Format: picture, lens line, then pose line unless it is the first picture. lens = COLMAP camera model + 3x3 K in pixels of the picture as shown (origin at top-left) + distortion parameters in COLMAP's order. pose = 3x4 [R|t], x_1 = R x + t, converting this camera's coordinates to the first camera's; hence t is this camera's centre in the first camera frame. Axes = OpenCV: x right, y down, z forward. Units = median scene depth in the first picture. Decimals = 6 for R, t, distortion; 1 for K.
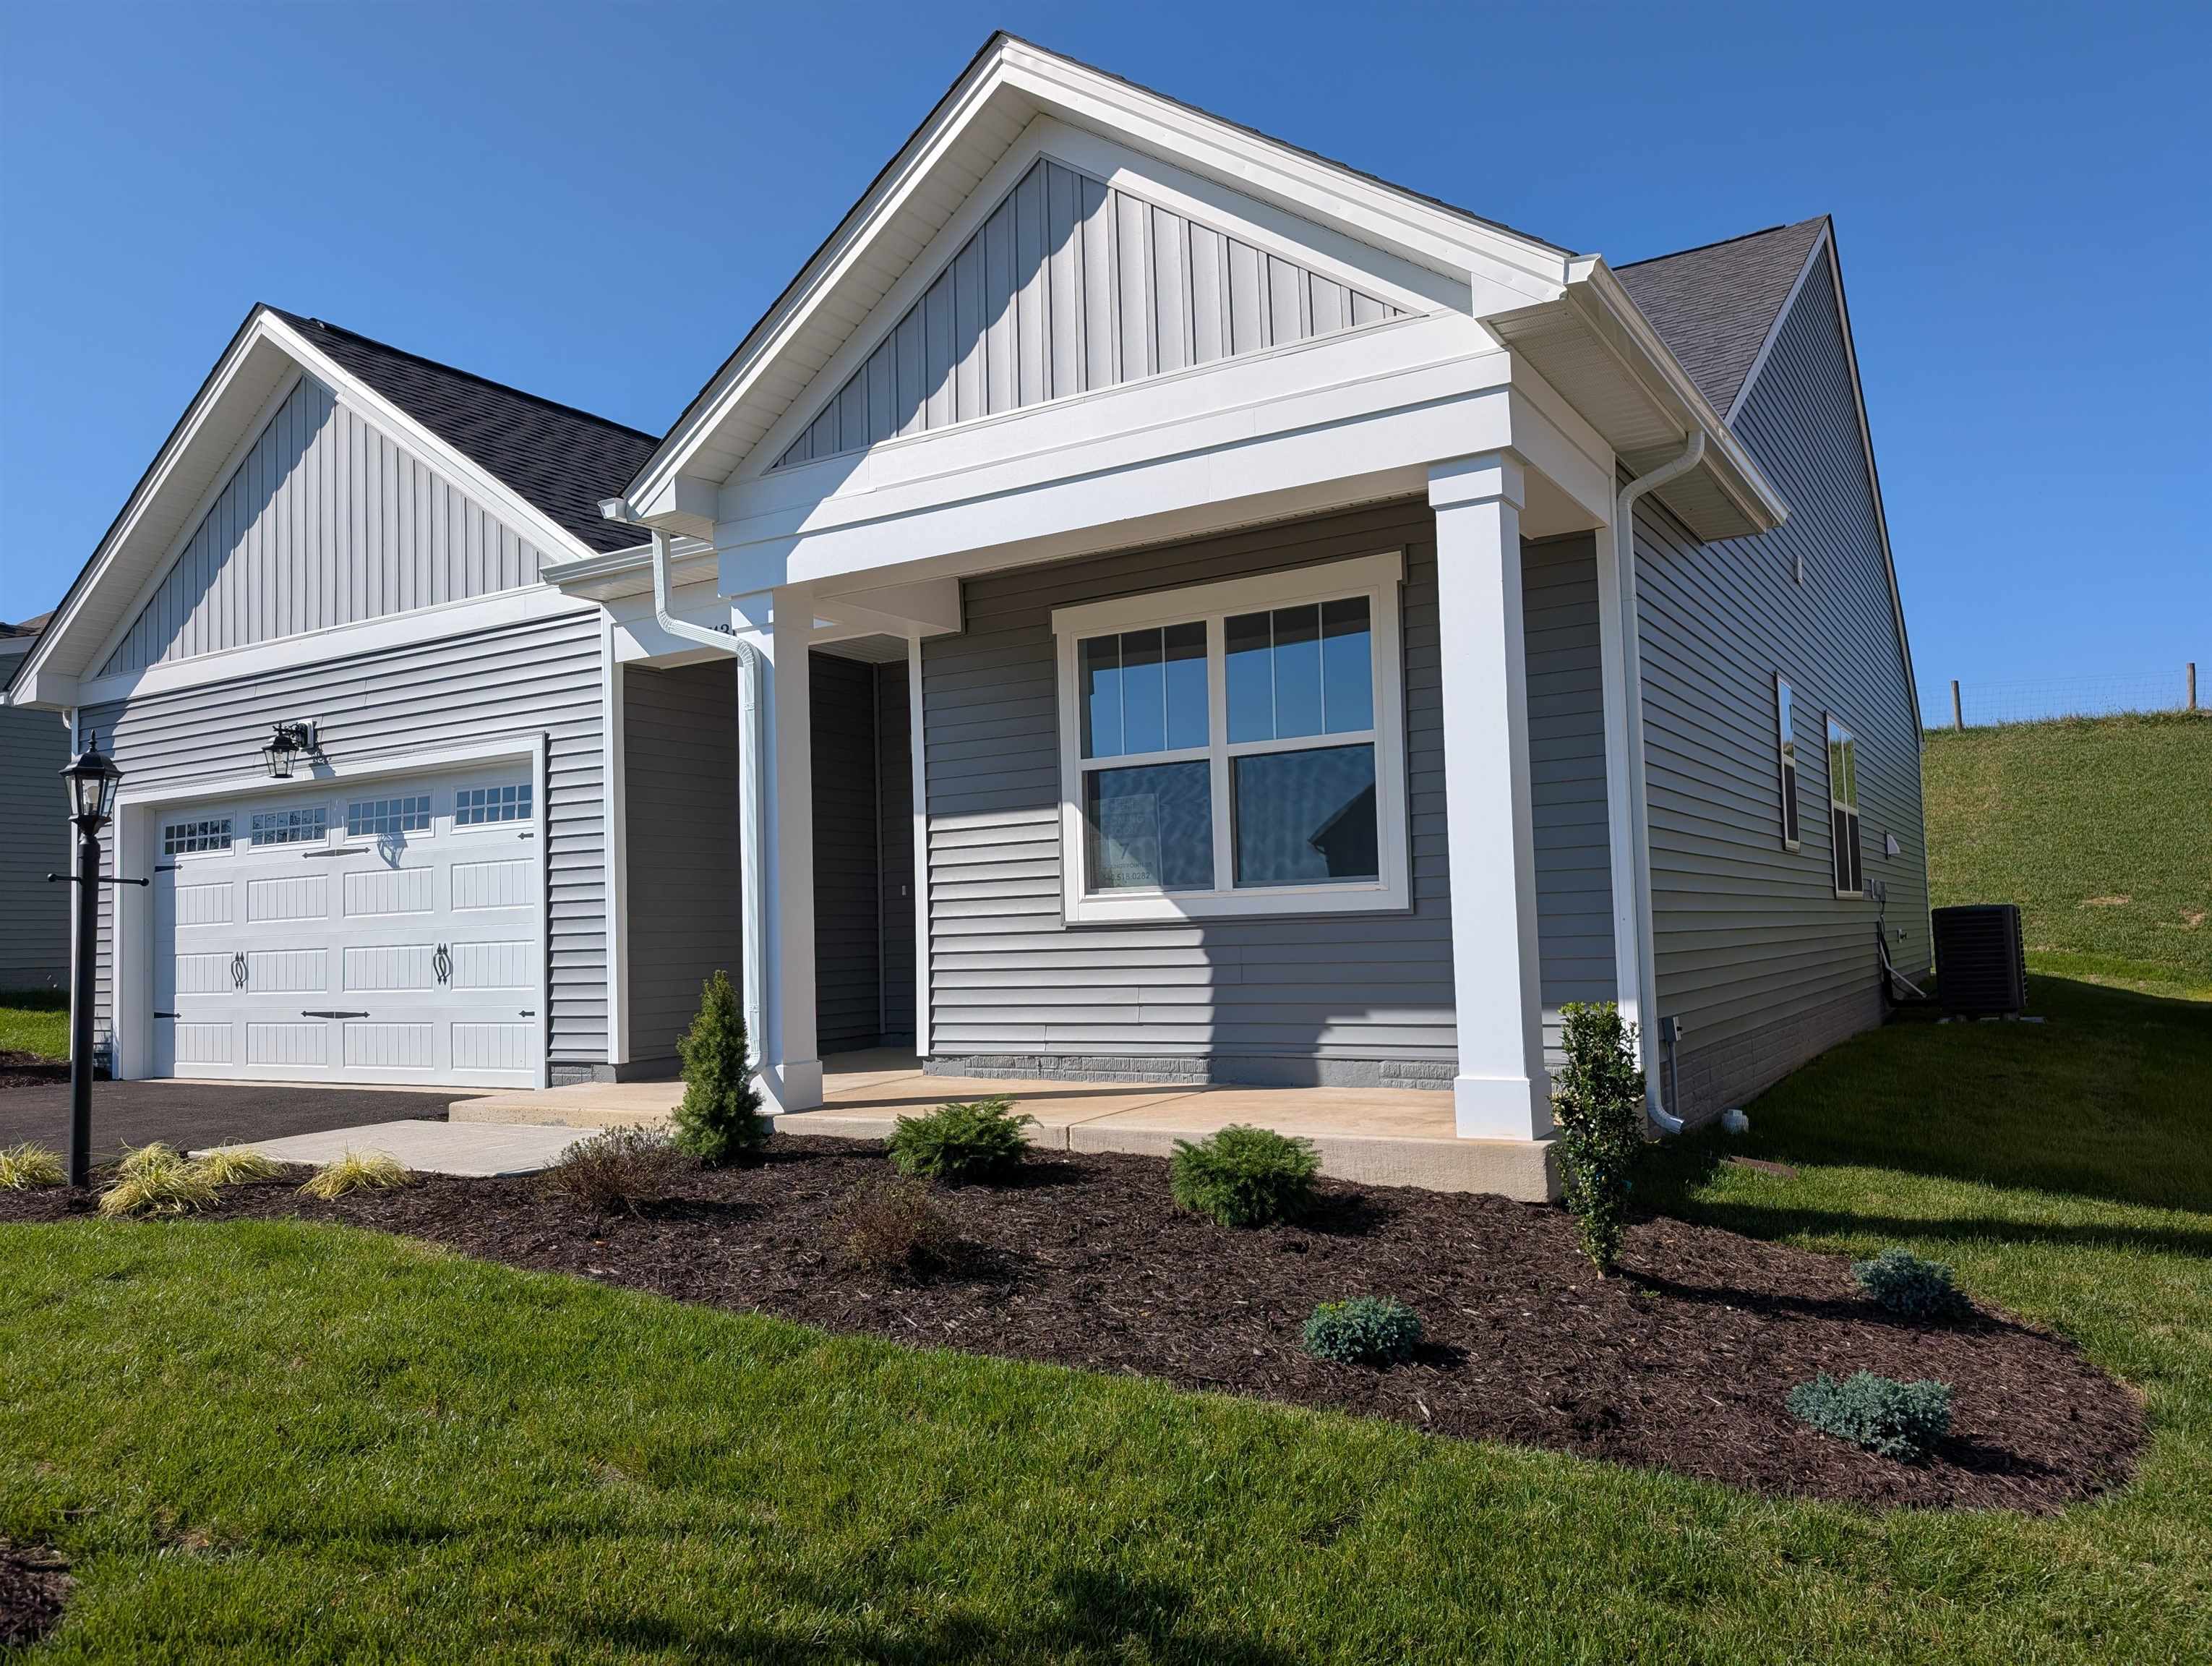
lens RADIAL K [[1591.0, 0, 1119.2], [0, 1591.0, 840.2], [0, 0, 1]] dist [0.015962, -0.014427]
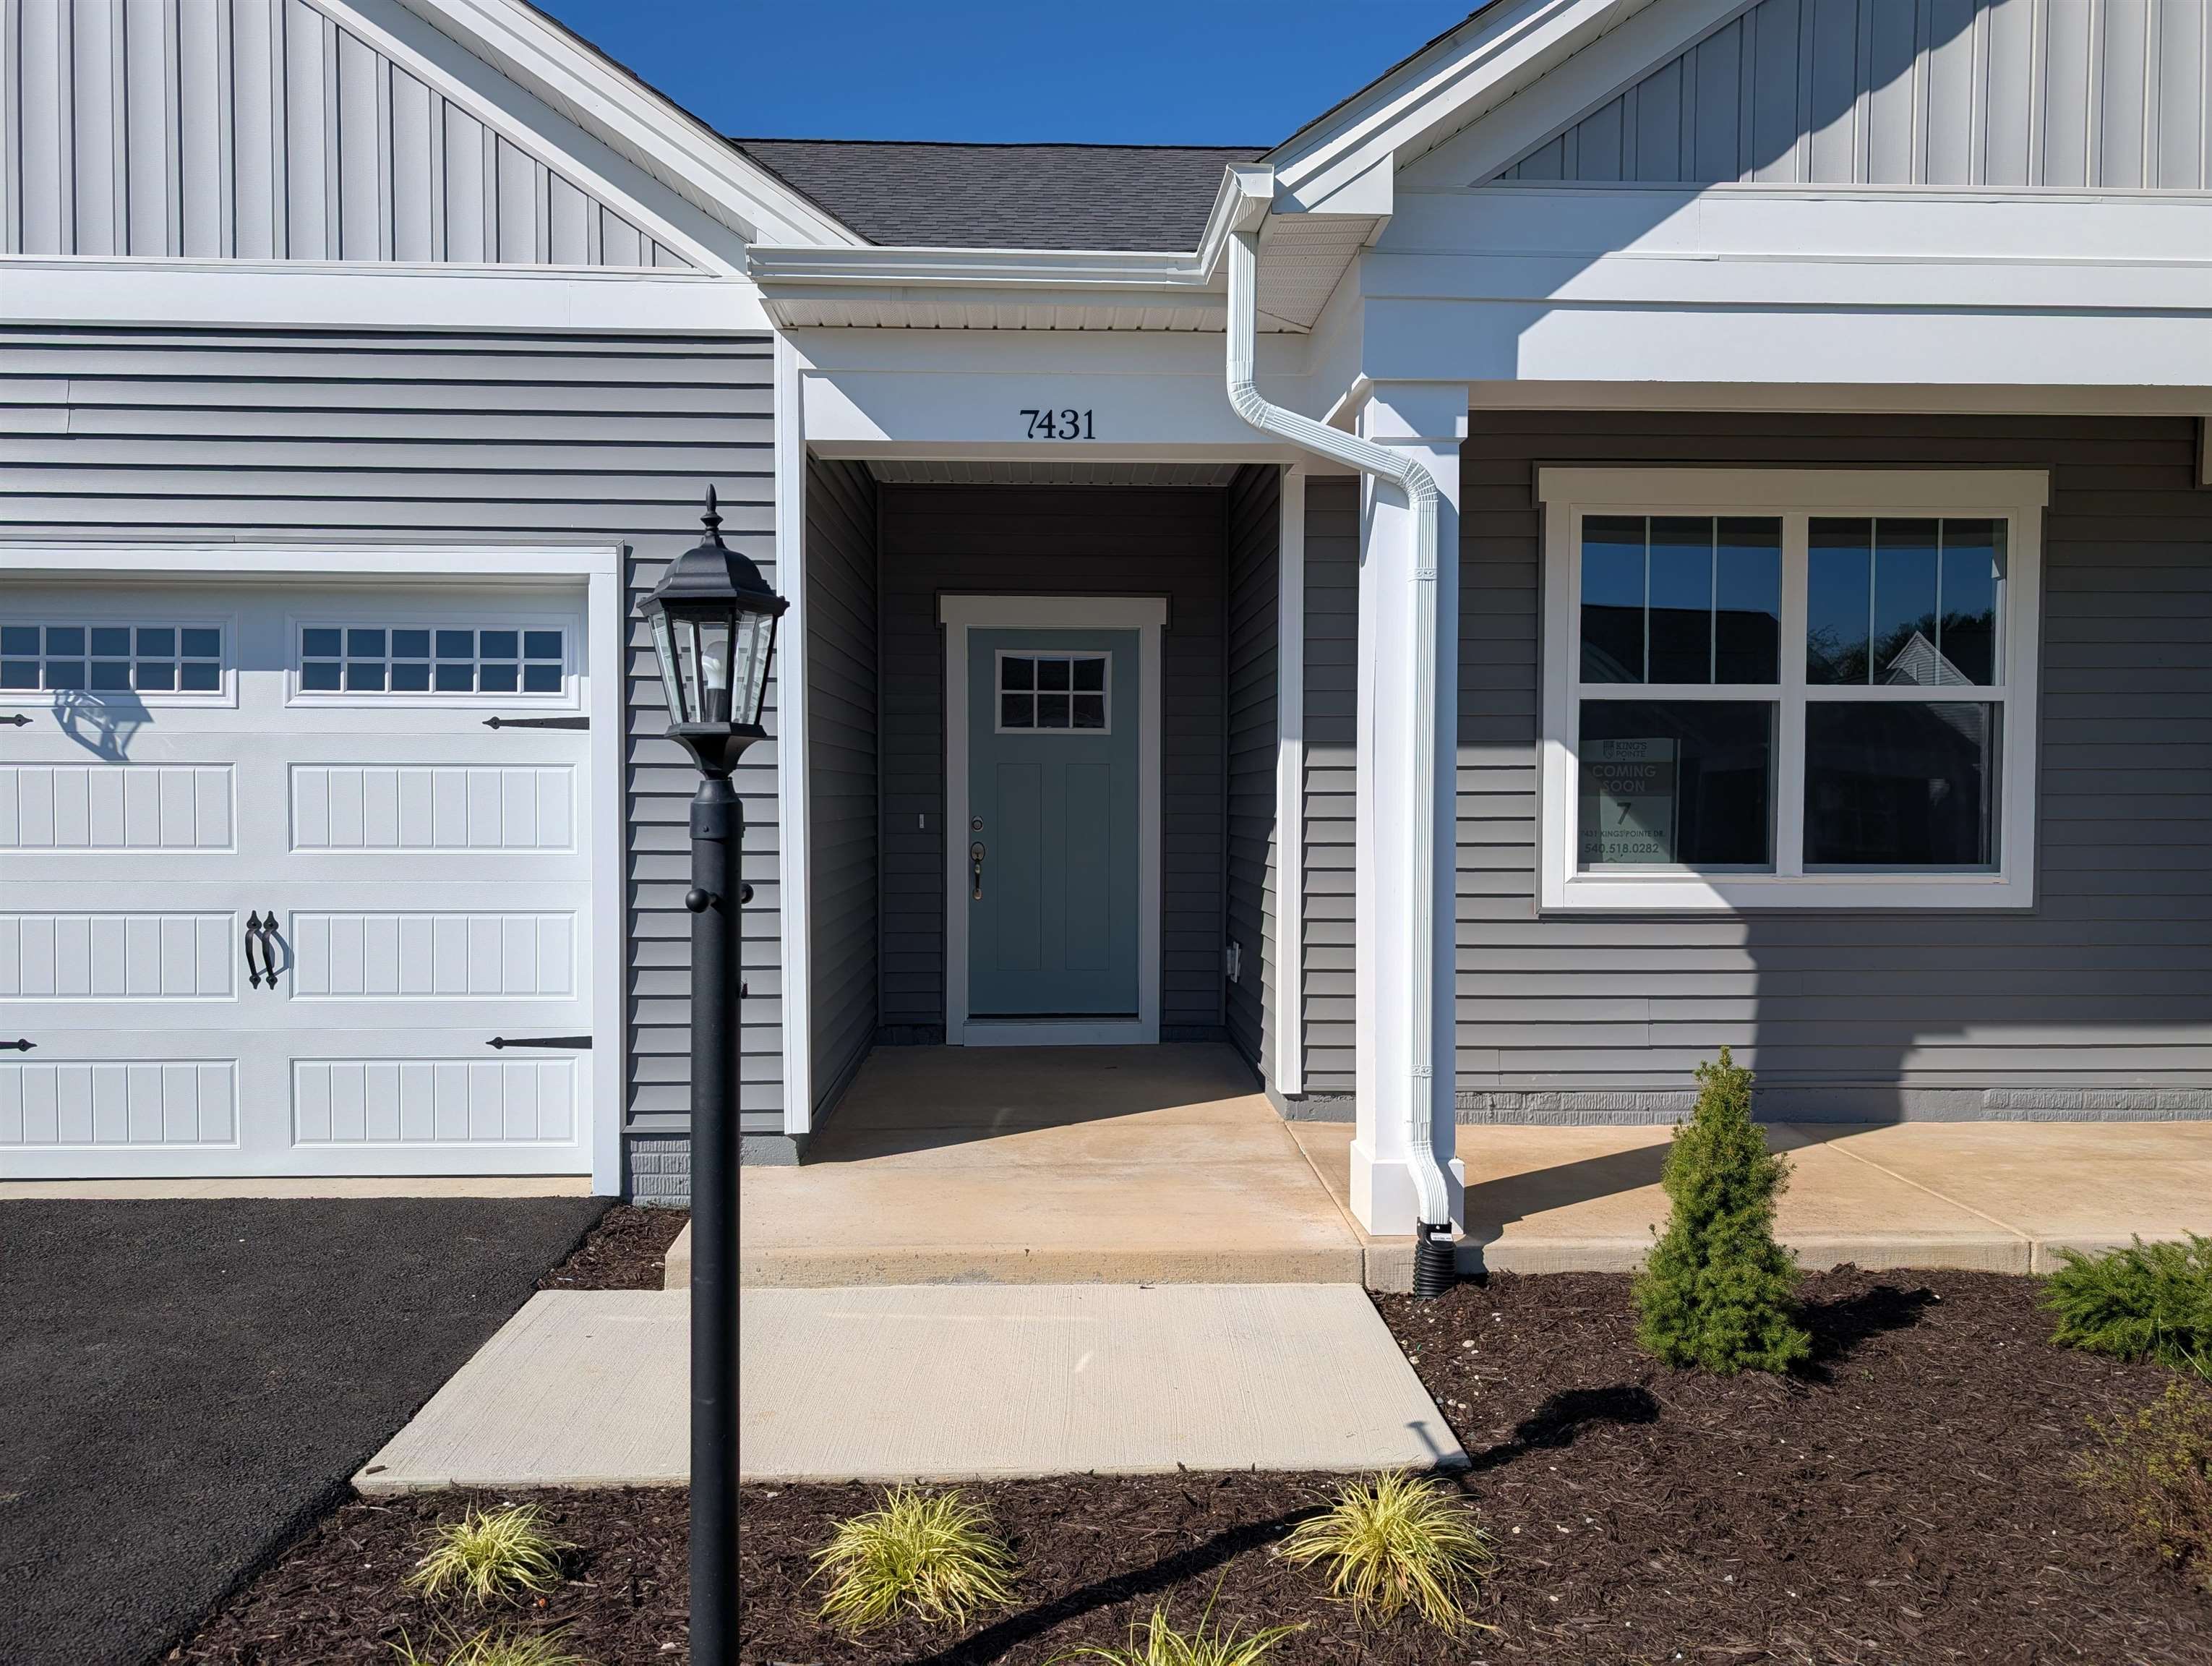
lens RADIAL K [[1591.0, 0, 1098.2], [0, 1591.0, 833.3], [0, 0, 1]] dist [0.015962, -0.014427]
pose [[0.834720, 0.017292, 0.550403, -0.595389], [-0.064229, 0.995742, 0.066123, -0.016978], [-0.546916, -0.090546, 0.832276, 0.502086]]
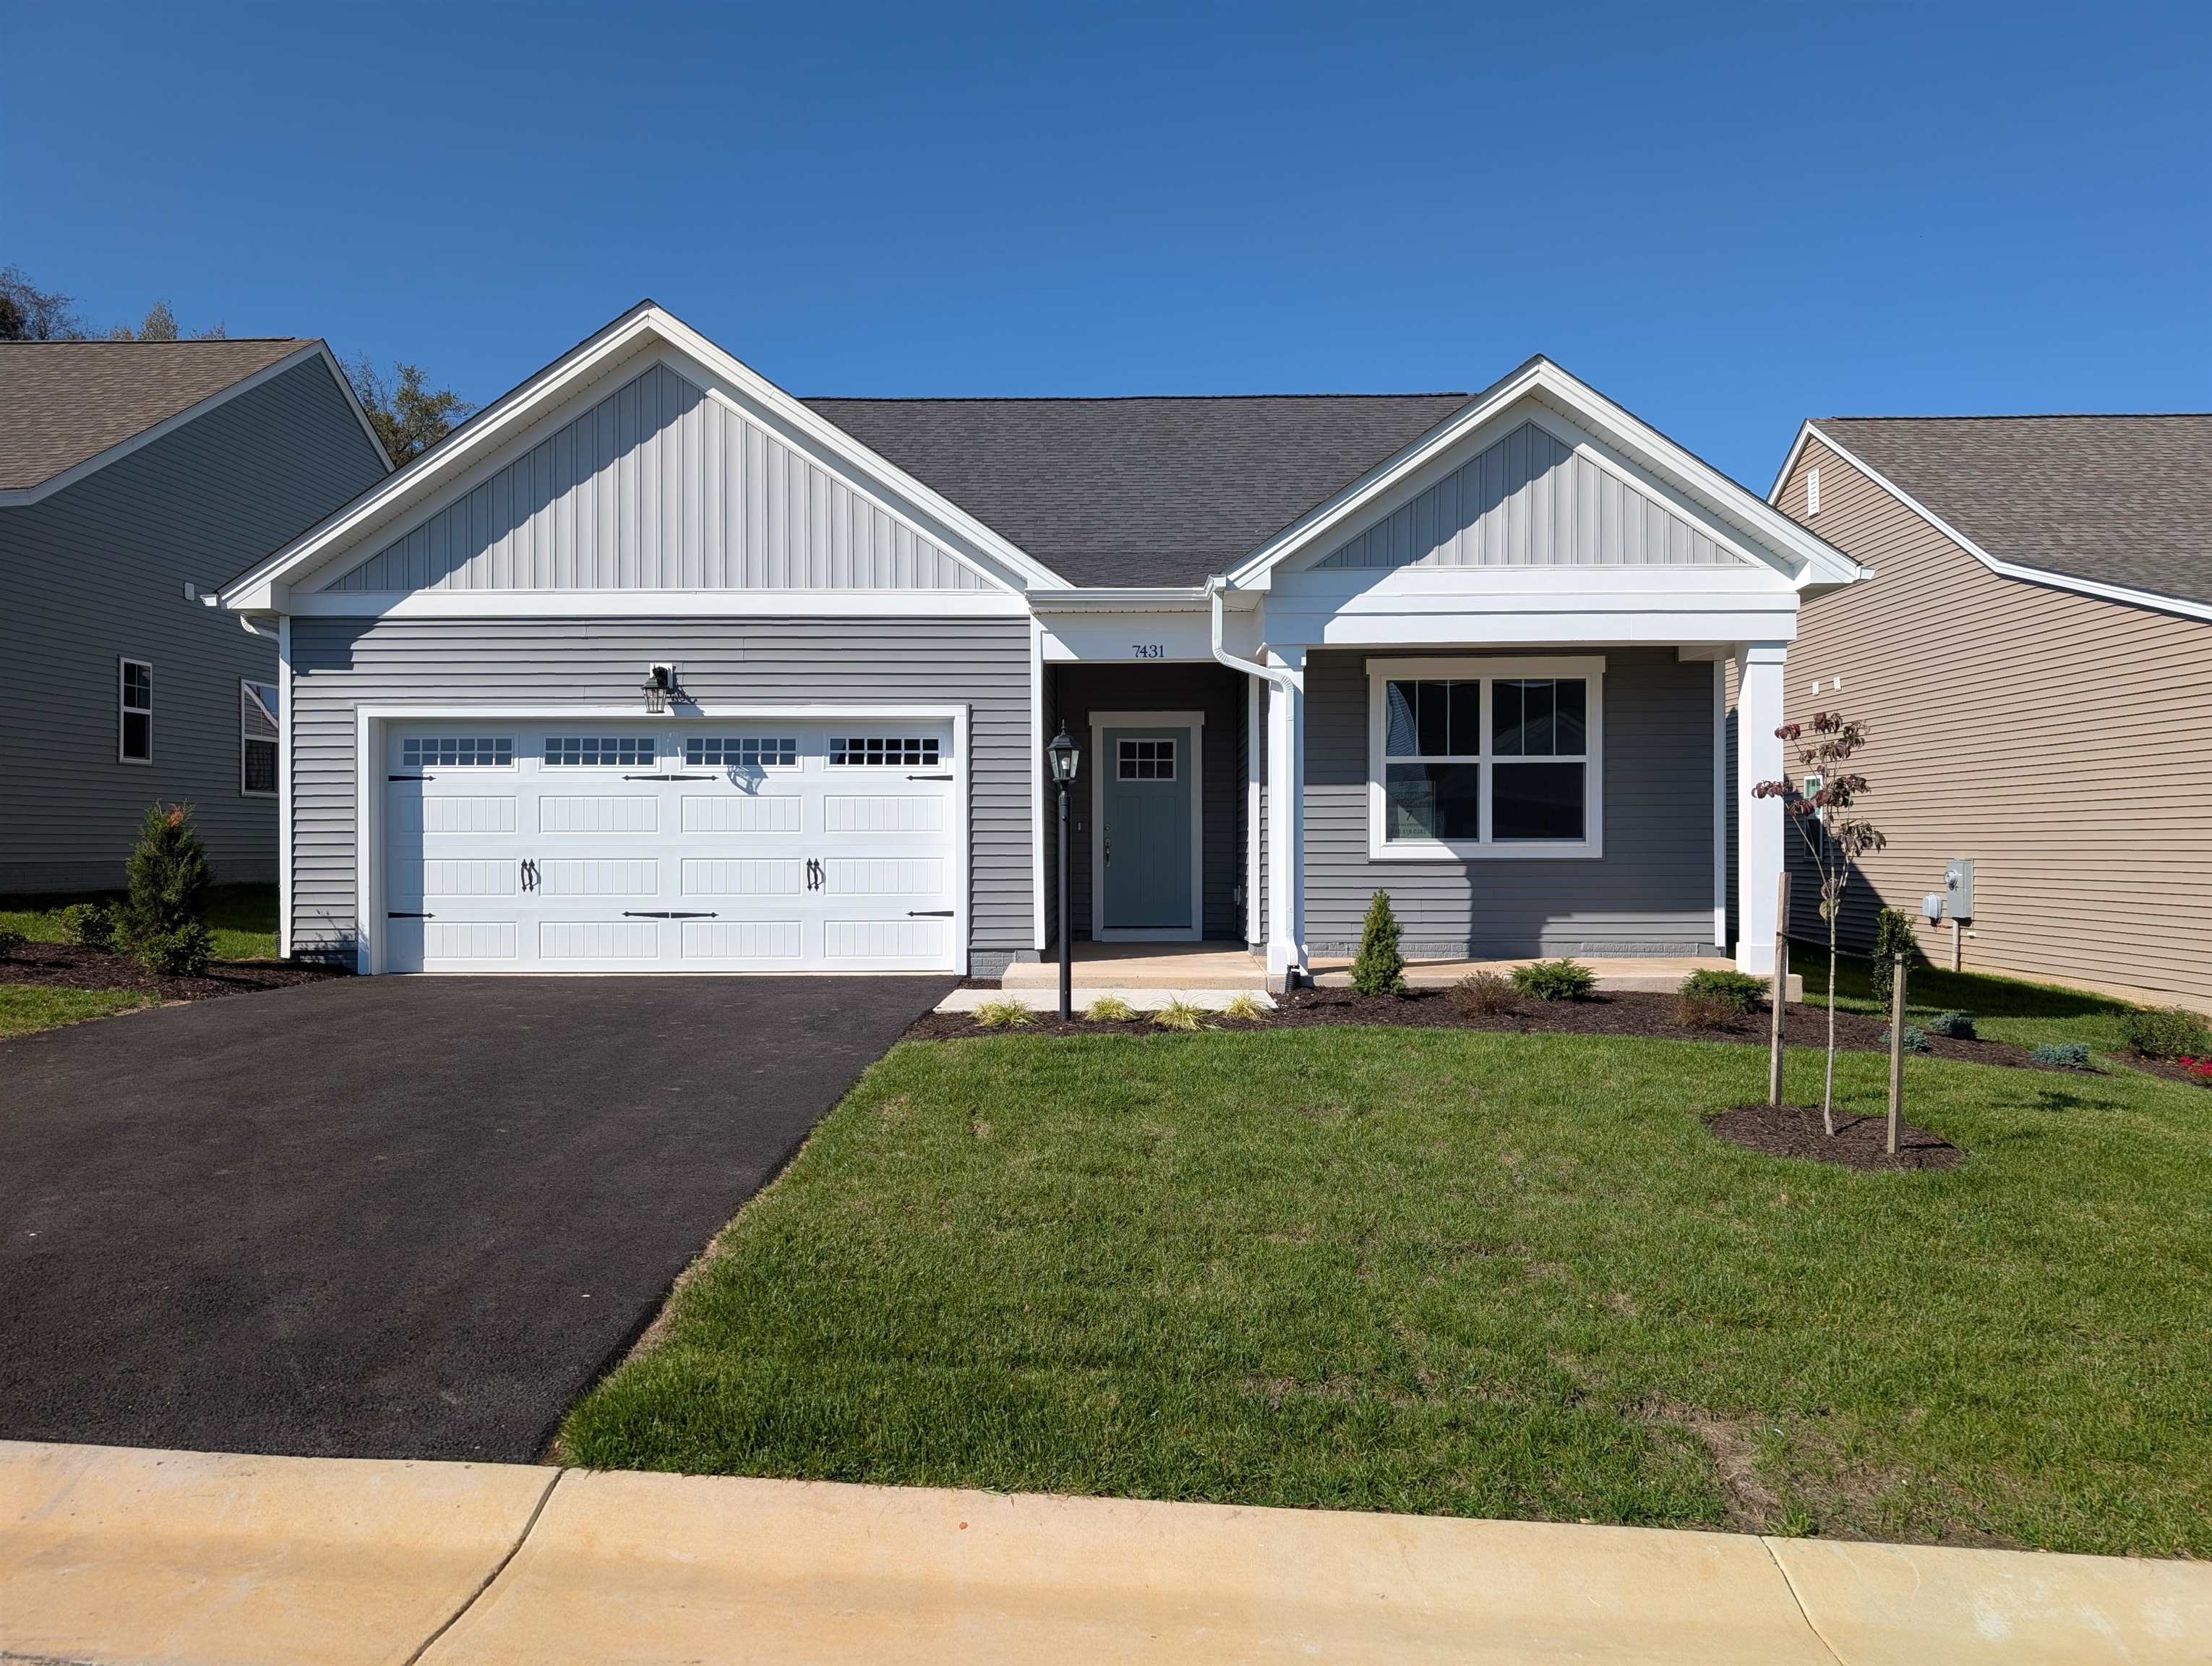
lens RADIAL K [[1591.0, 0, 1103.4], [0, 1591.0, 844.6], [0, 0, 1]] dist [0.015962, -0.014427]
pose [[0.864261, 0.026910, 0.502324, -1.049295], [-0.056665, 0.997421, 0.044060, -0.016906], [-0.499842, -0.066544, 0.863556, -0.235365]]
